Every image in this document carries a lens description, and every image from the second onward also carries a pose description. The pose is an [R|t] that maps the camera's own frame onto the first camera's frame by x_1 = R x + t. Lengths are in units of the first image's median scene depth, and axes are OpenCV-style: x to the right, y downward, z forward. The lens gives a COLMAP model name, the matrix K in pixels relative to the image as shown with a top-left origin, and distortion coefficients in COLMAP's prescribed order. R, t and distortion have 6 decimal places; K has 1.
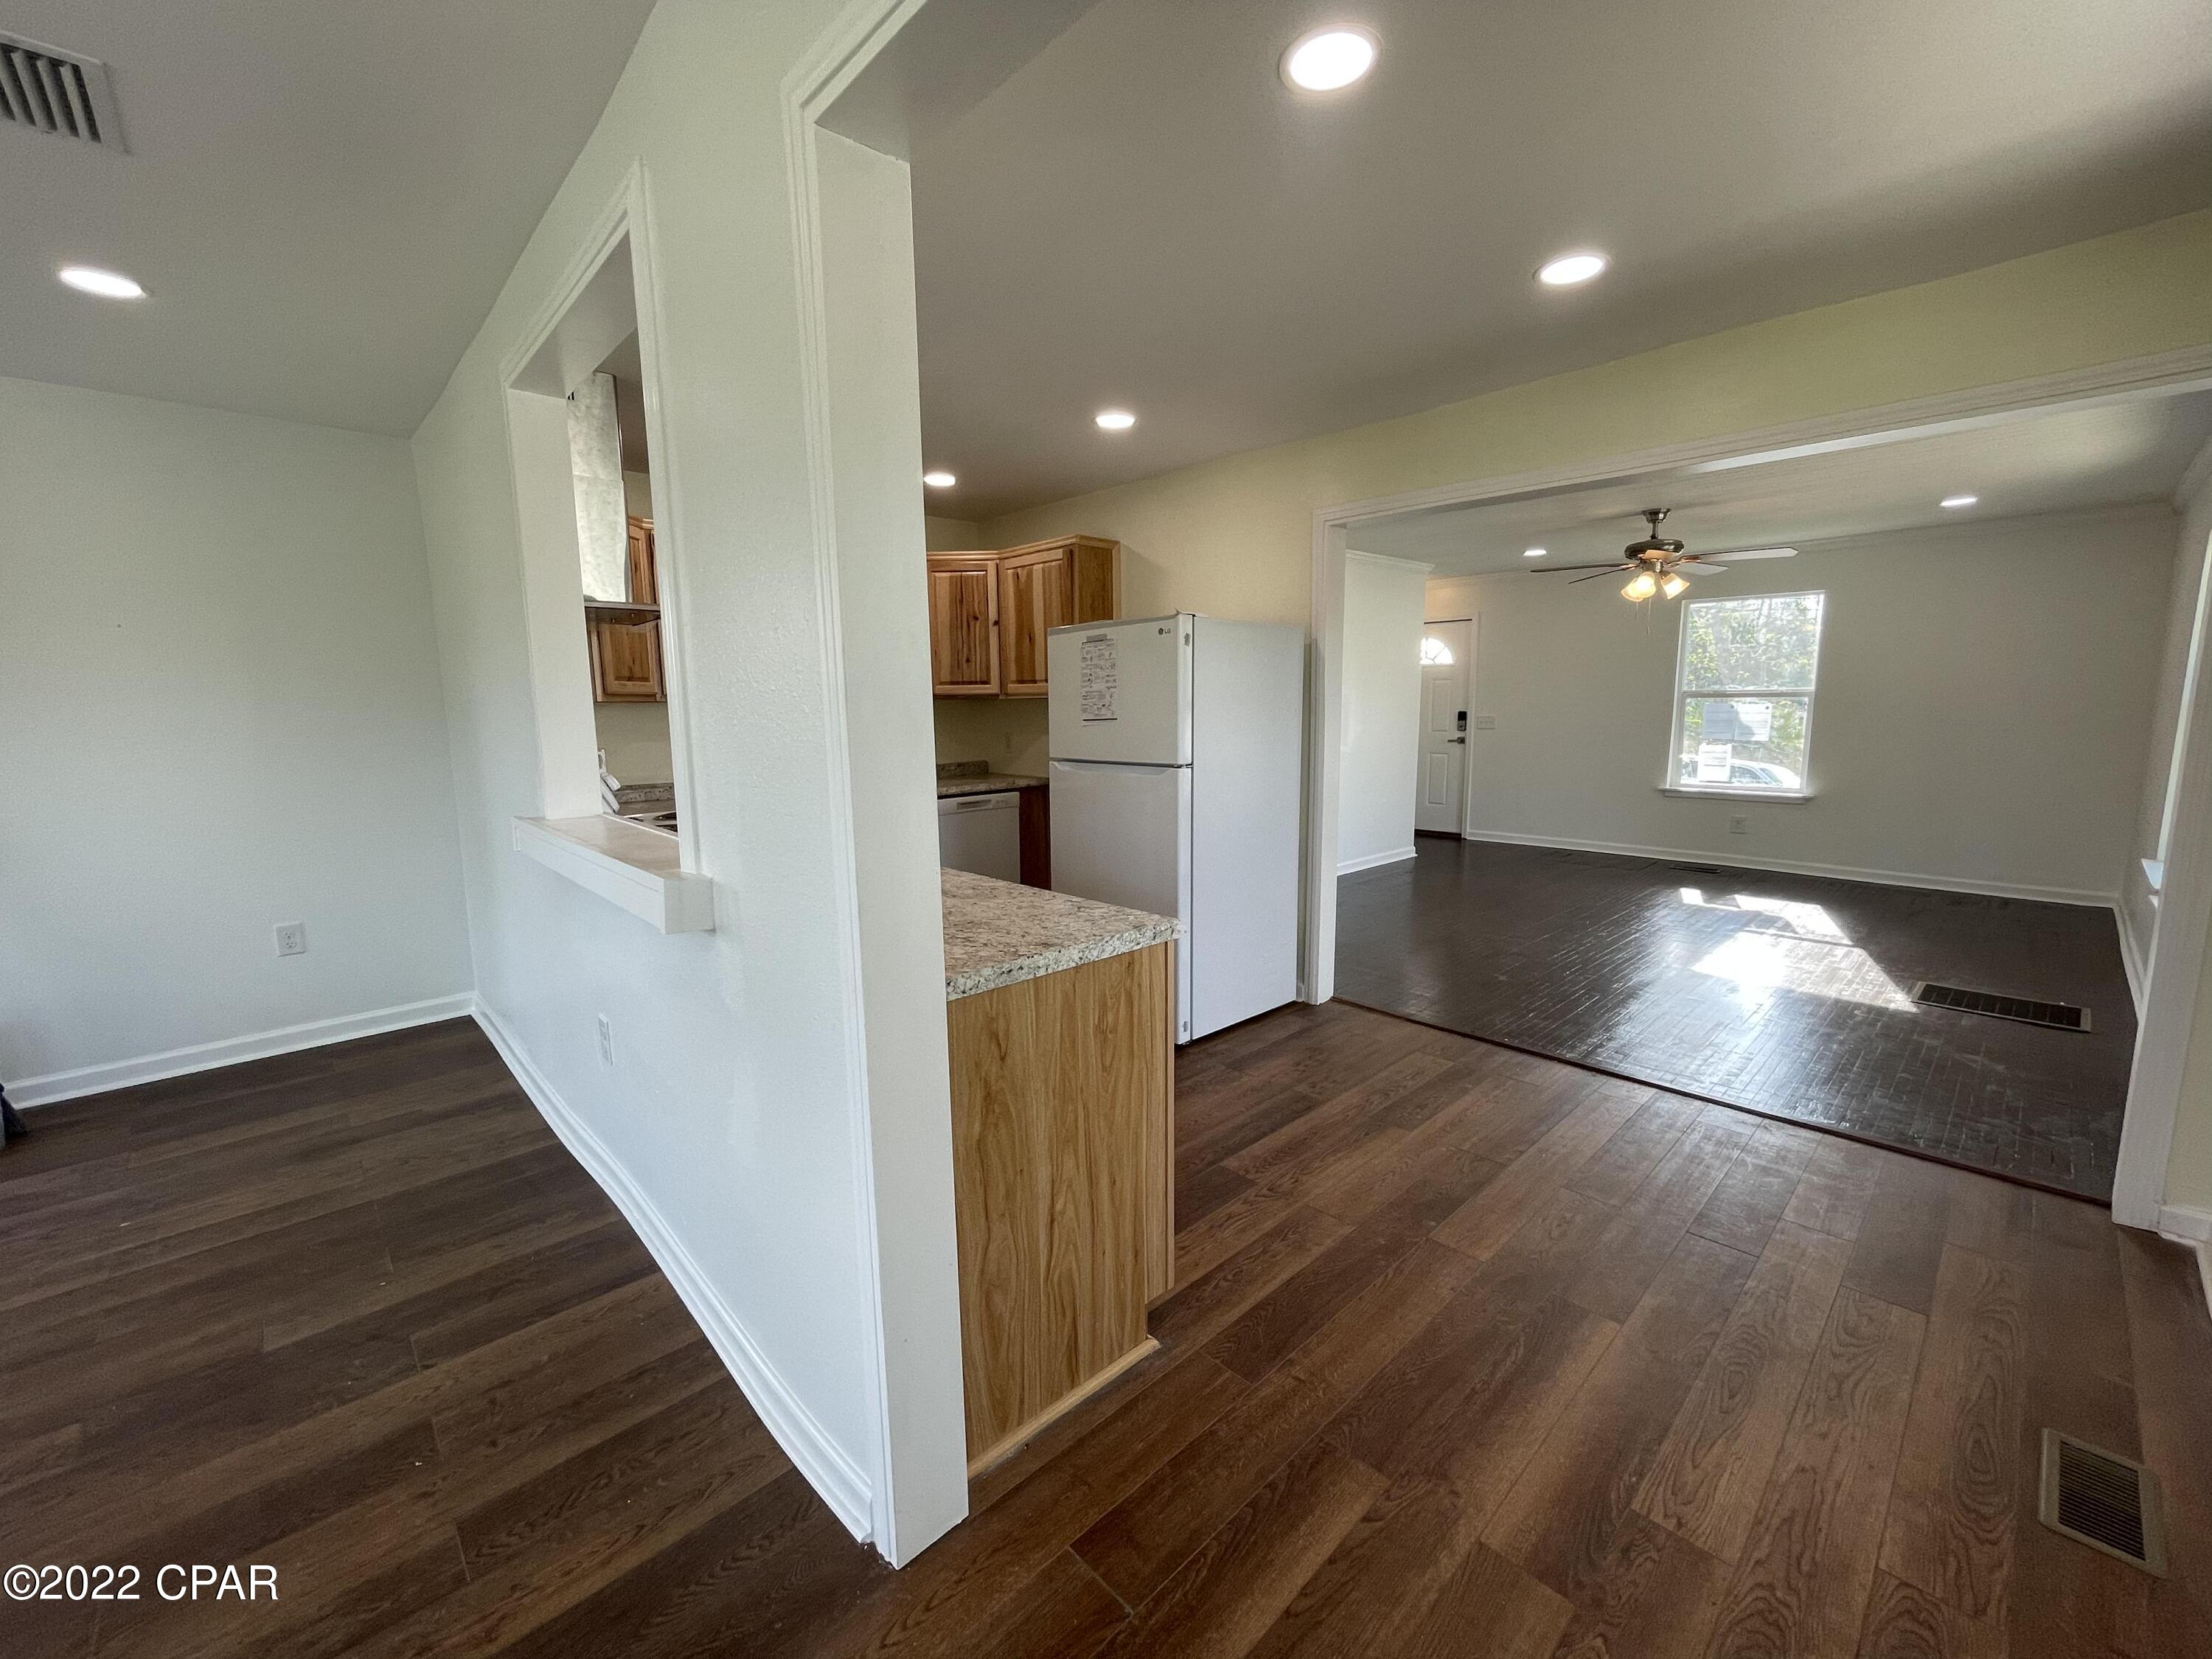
lens RADIAL K [[897.7, 0, 1095.9], [0, 897.7, 828.2], [0, 0, 1]] dist [0.000075, 0.000146]
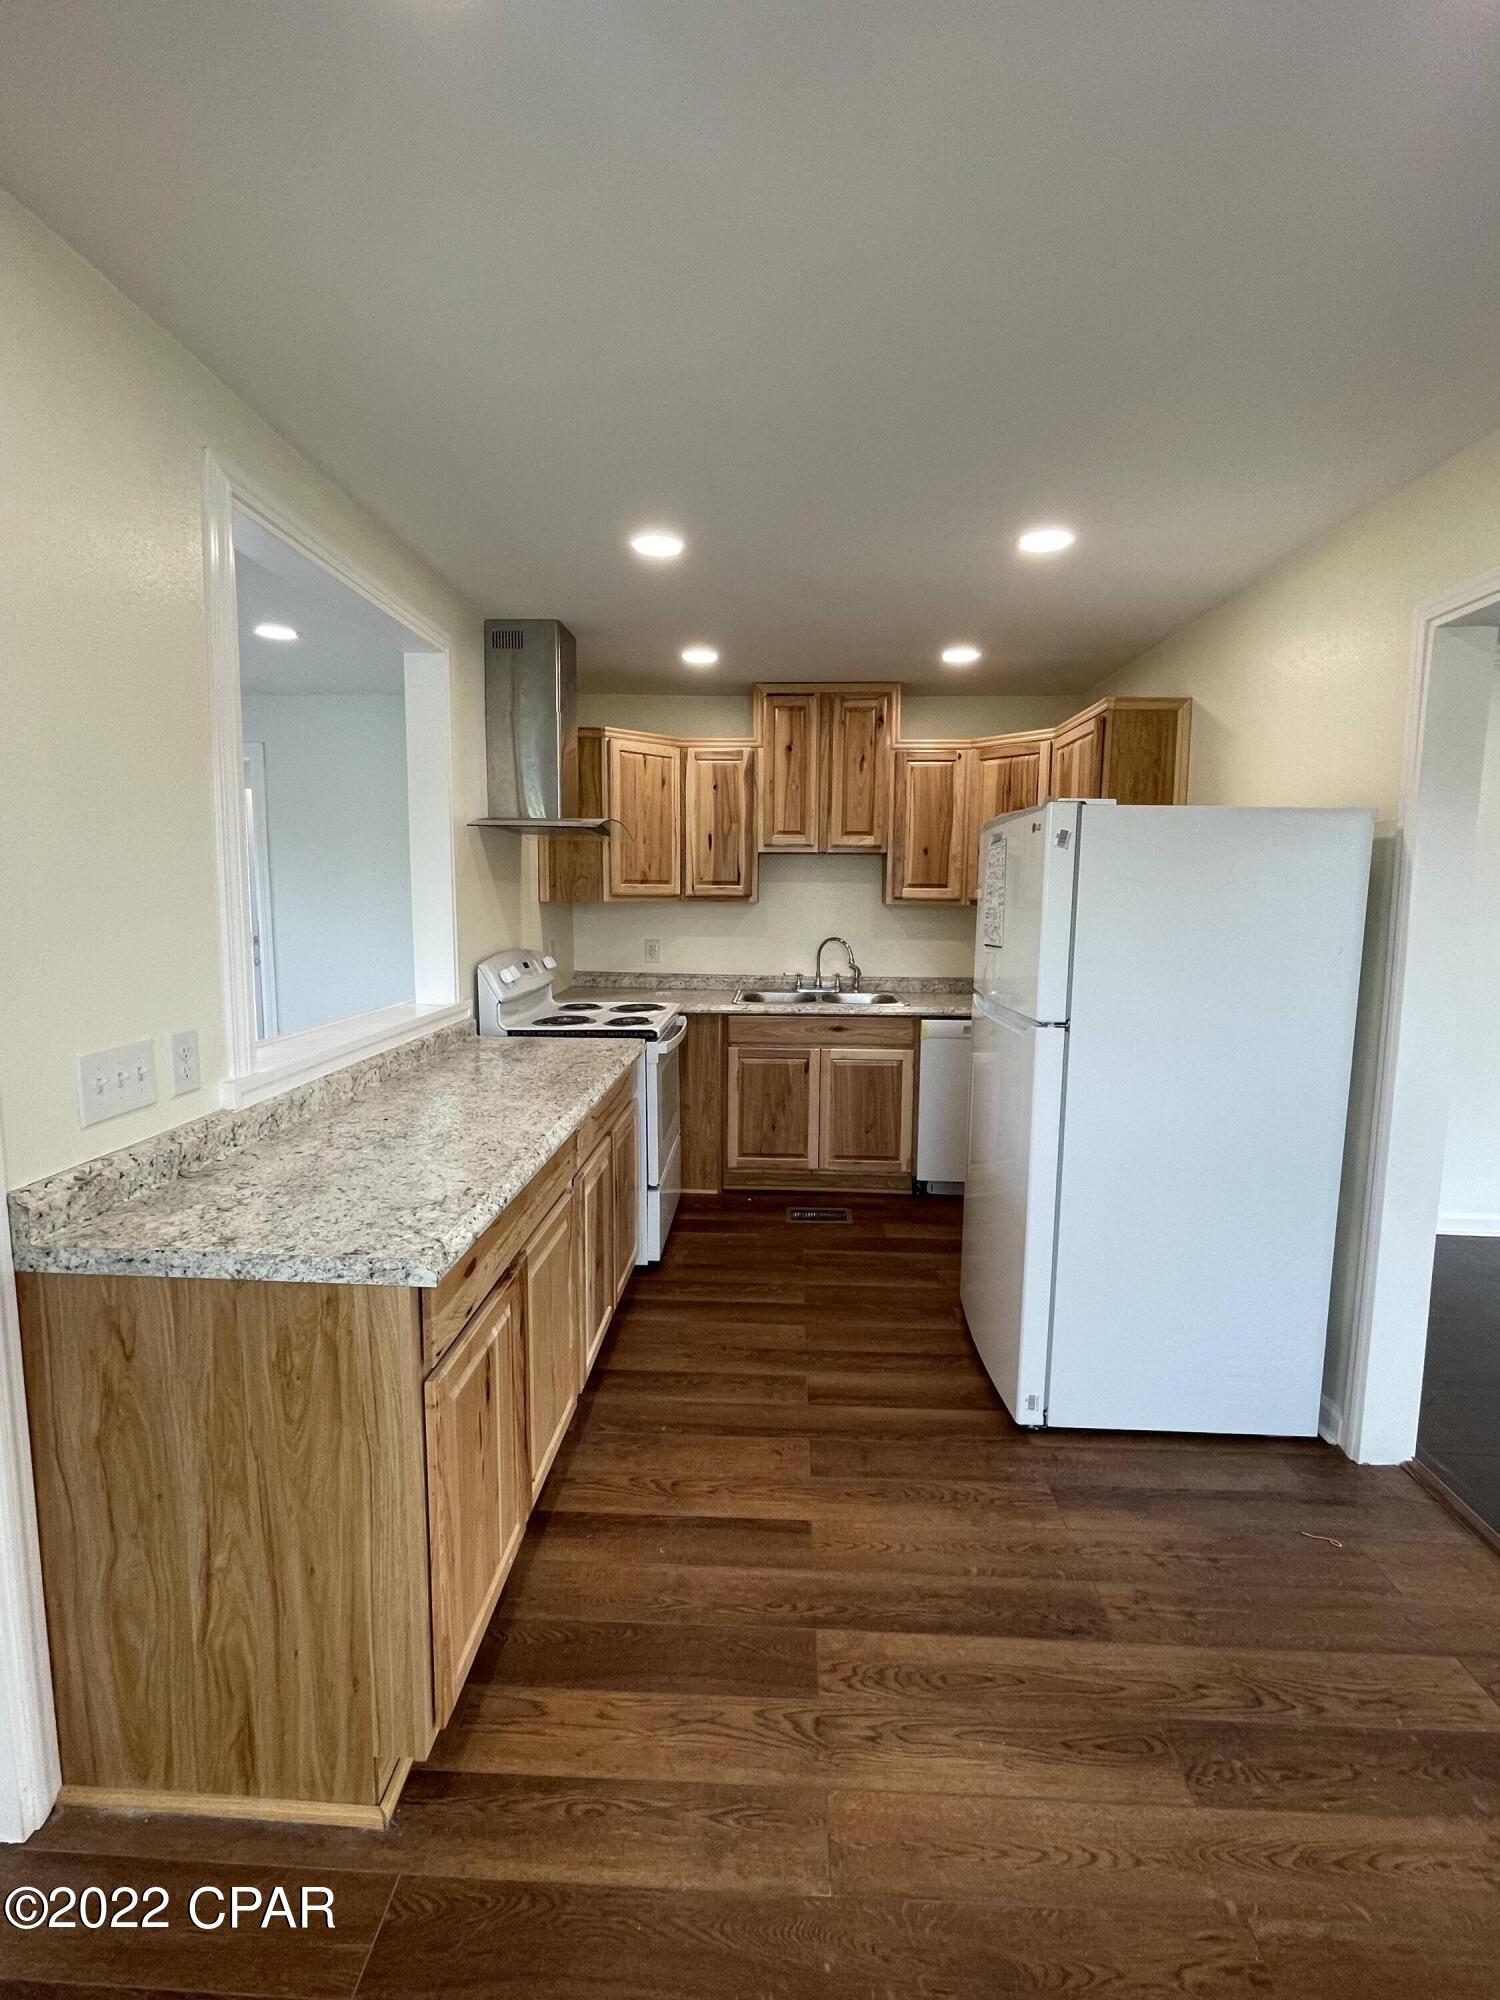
lens RADIAL K [[863.3, 0, 747.5], [0, 863.3, 985.0], [0, 0, 1]] dist [-0.001168, 0.000359]
pose [[0.699451, 0.099365, -0.707739, 0.467299], [-0.118860, 0.992669, 0.021901, -0.100979], [0.704727, 0.068804, 0.706135, 0.441317]]
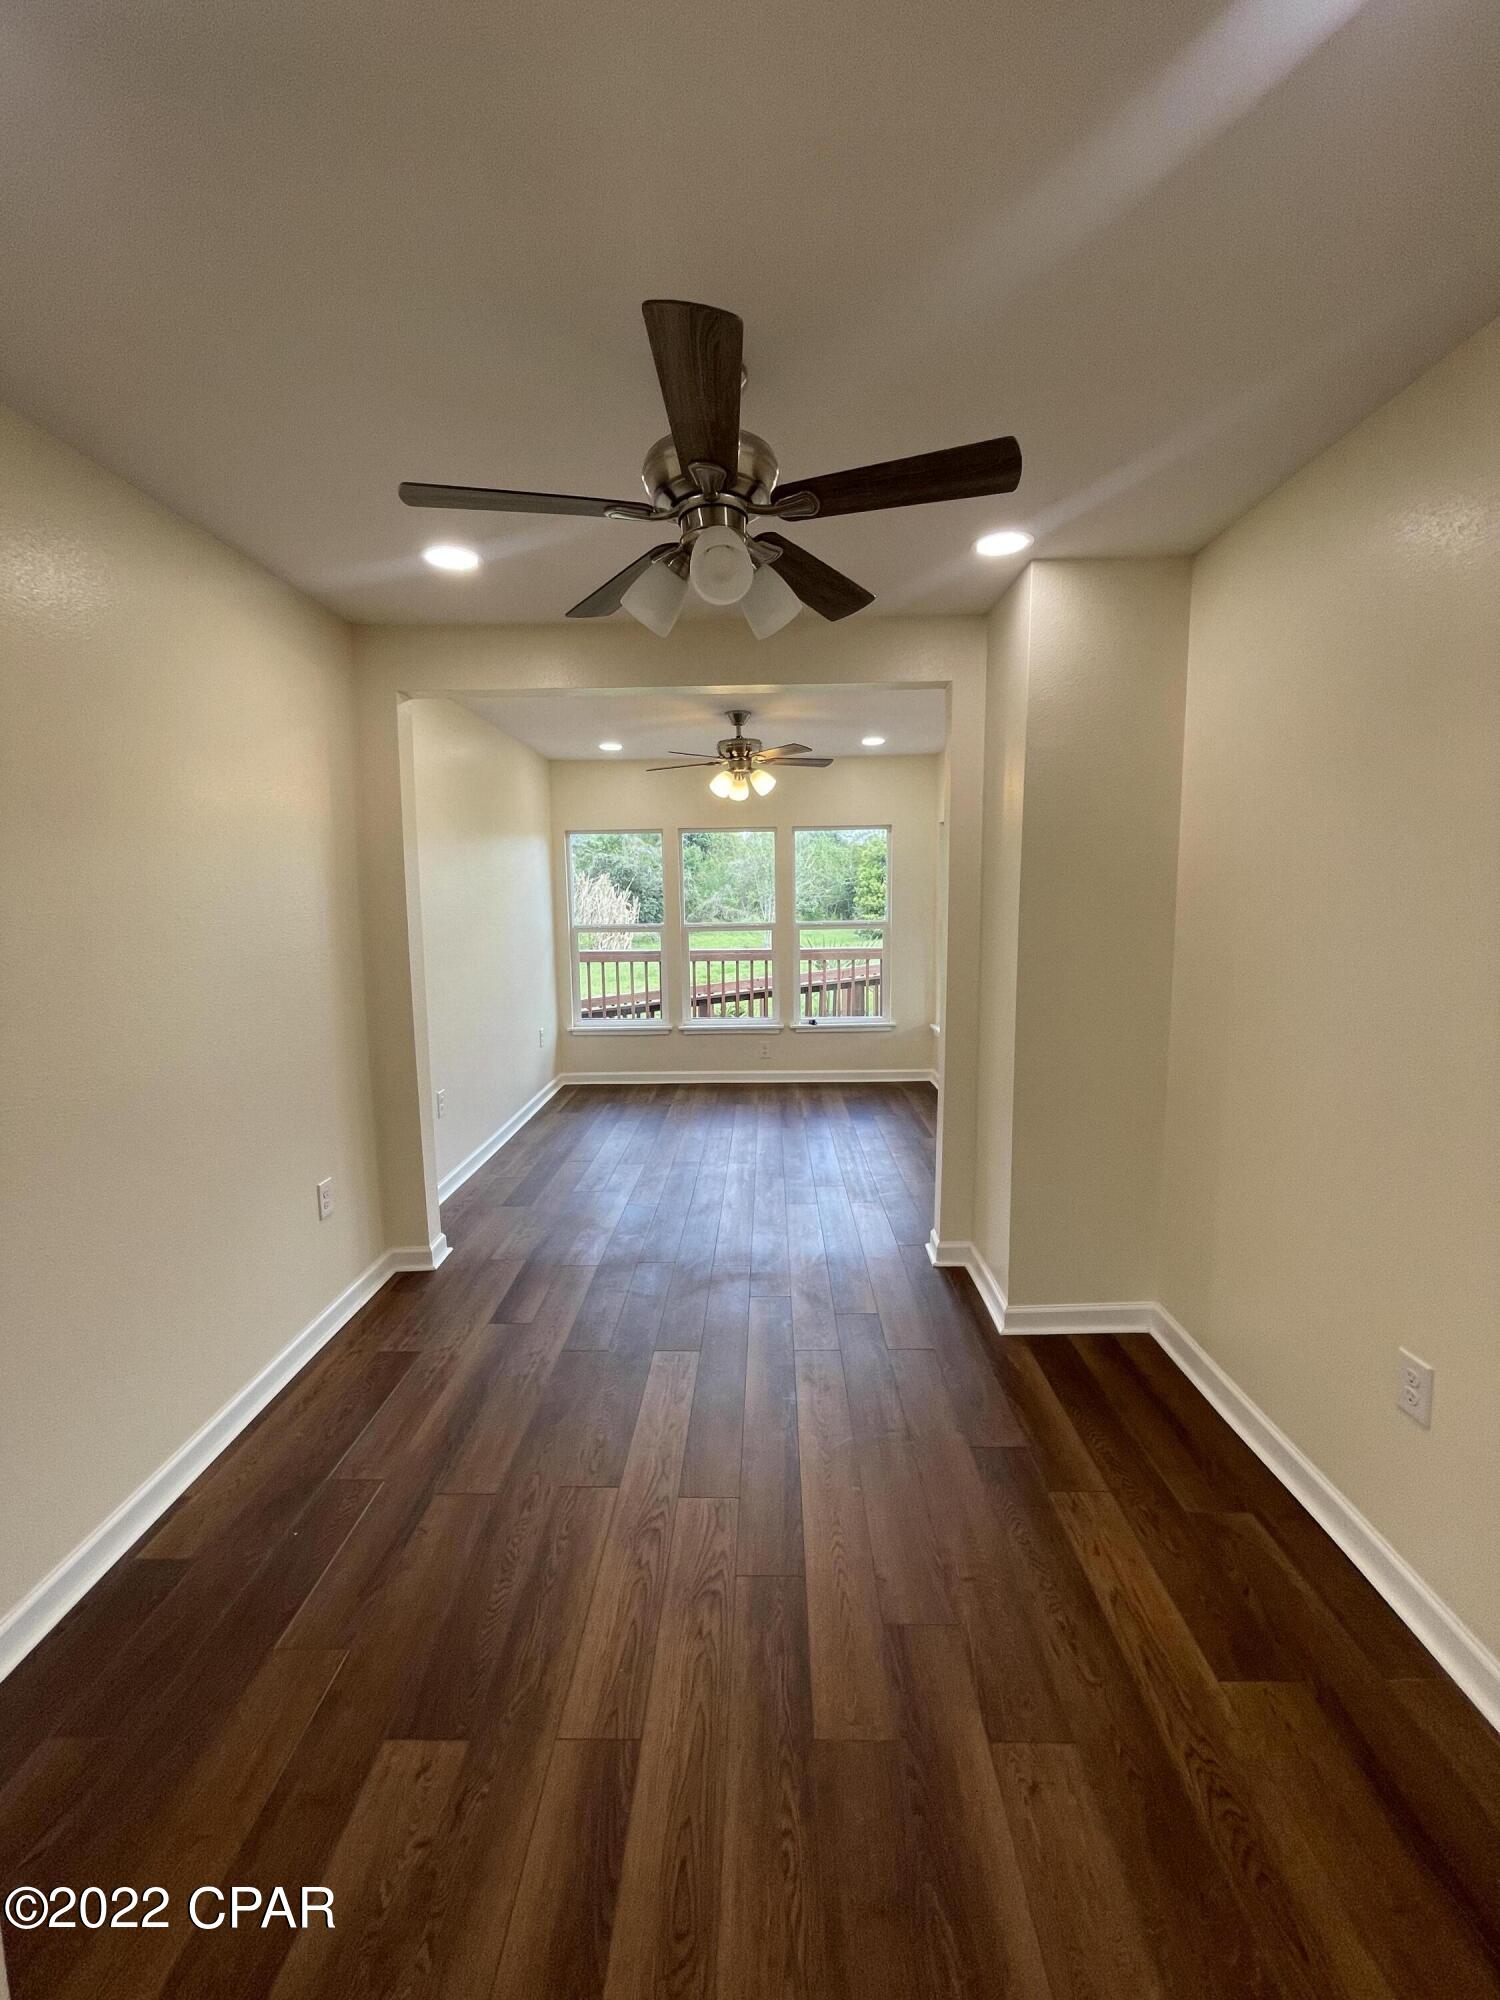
lens RADIAL K [[811.7, 0, 750.0], [0, 811.7, 1000.0], [0, 0, 1]] dist [0.000075, 0.000146]
pose [[-0.698882, 0.112028, -0.706409, 0.520873], [-0.080696, 0.969001, 0.233508, -0.206313], [0.710670, 0.220199, -0.668177, 1.192367]]
